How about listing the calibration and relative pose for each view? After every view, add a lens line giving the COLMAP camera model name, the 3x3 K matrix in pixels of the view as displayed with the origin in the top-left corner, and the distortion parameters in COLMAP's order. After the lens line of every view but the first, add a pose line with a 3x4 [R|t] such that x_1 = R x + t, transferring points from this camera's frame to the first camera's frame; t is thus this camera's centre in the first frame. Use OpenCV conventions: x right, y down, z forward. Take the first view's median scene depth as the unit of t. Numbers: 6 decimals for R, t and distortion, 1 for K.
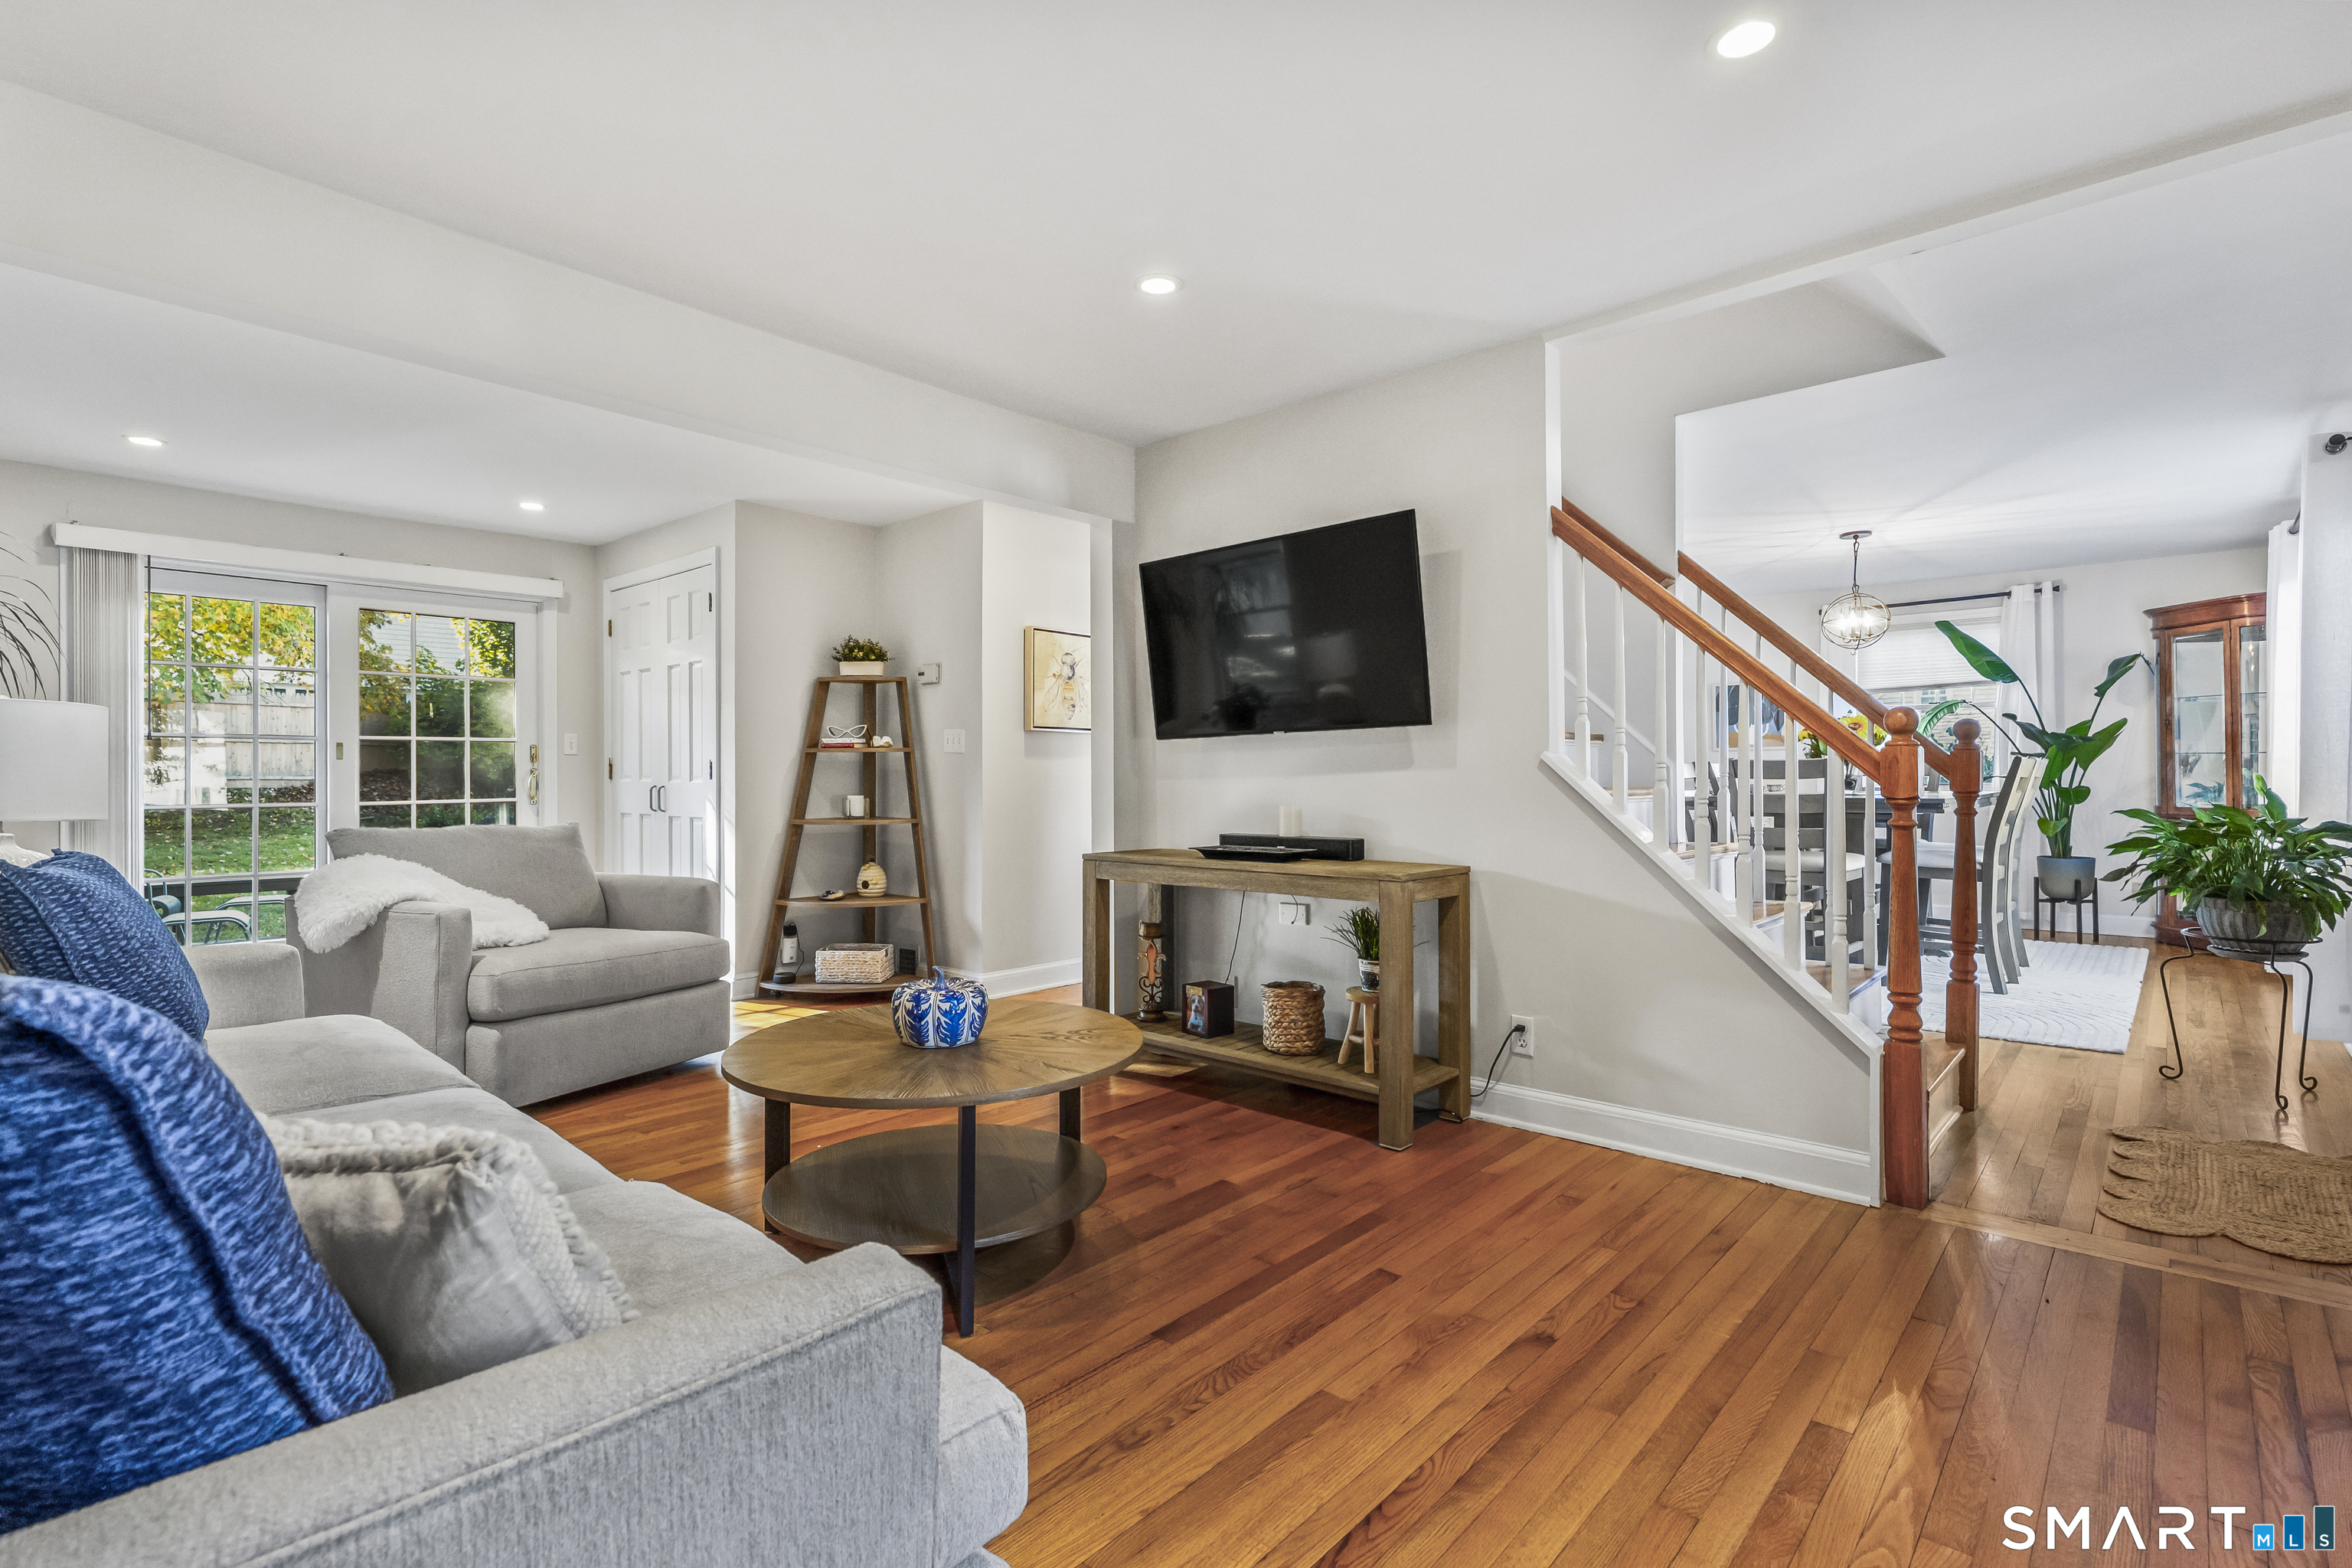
lens RADIAL K [[1095.7, 0, 1164.3], [0, 1095.7, 781.5], [0, 0, 1]] dist [0.011357, 0.000068]
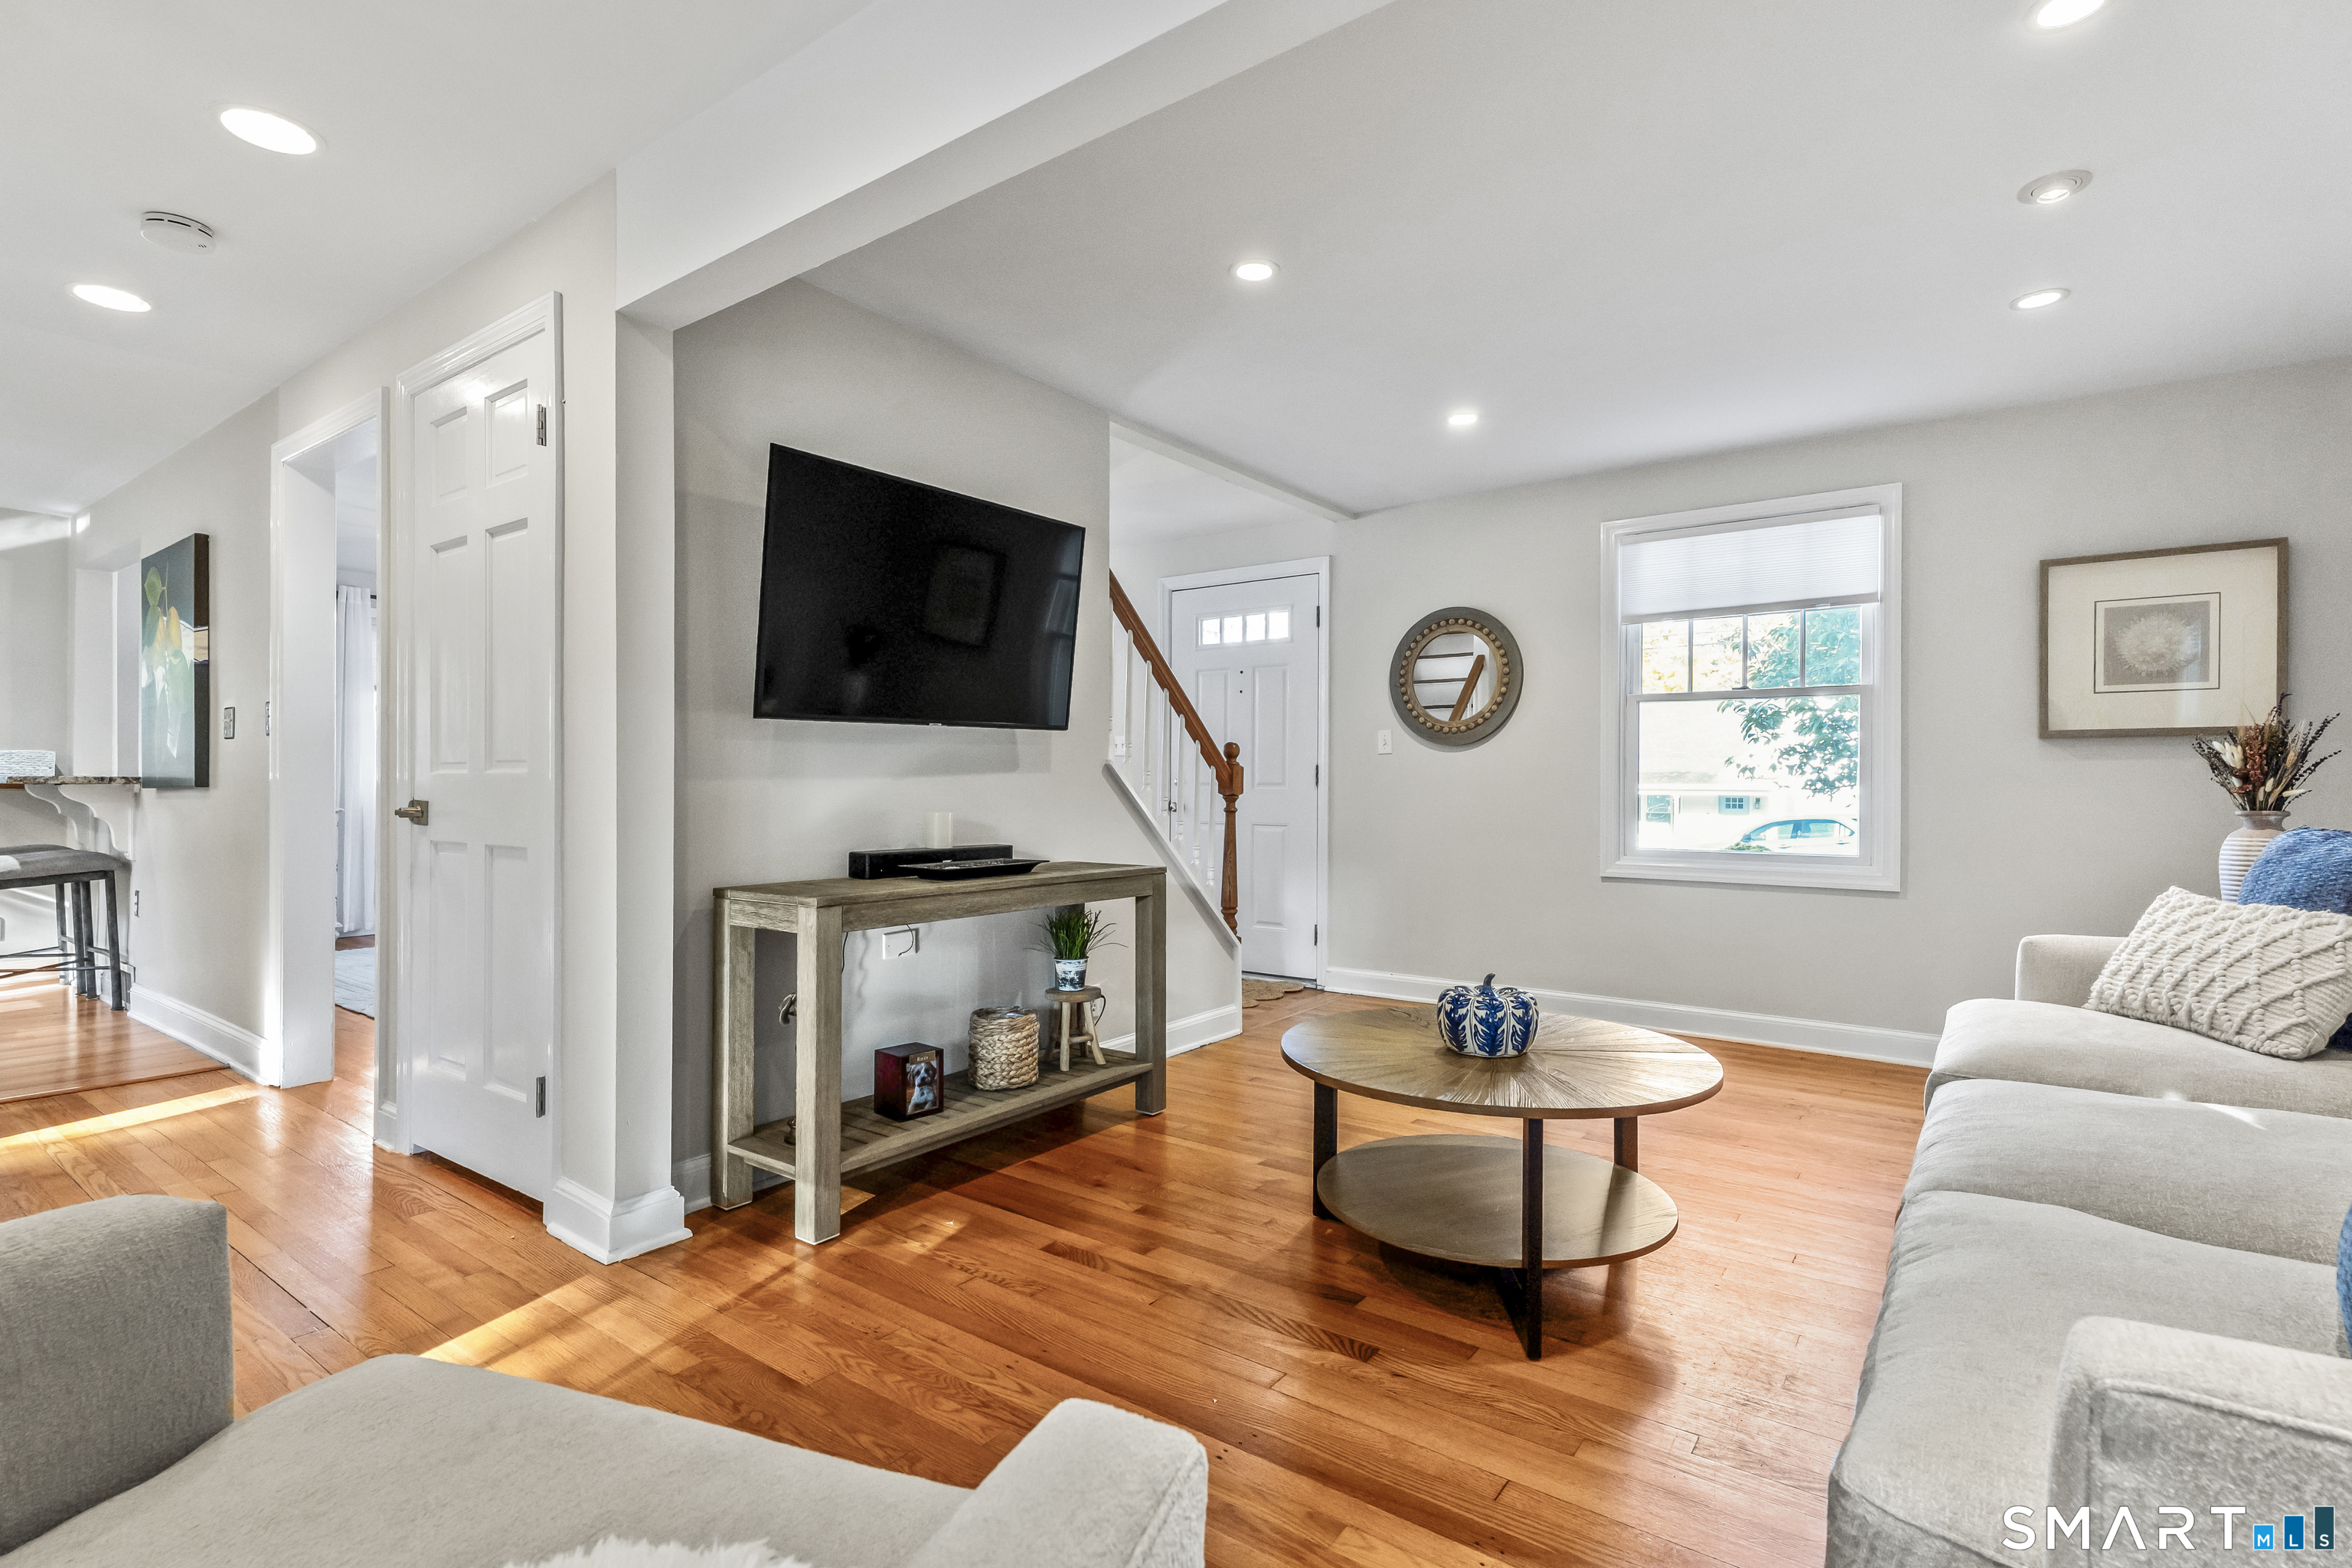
lens RADIAL K [[1095.7, 0, 1164.3], [0, 1095.7, 781.5], [0, 0, 1]] dist [0.011357, 0.000068]
pose [[-0.109878, 0.001559, 0.993944, -0.788183], [-0.006499, 0.999976, -0.002287, -0.000603], [-0.993924, -0.006710, -0.109866, 0.967342]]
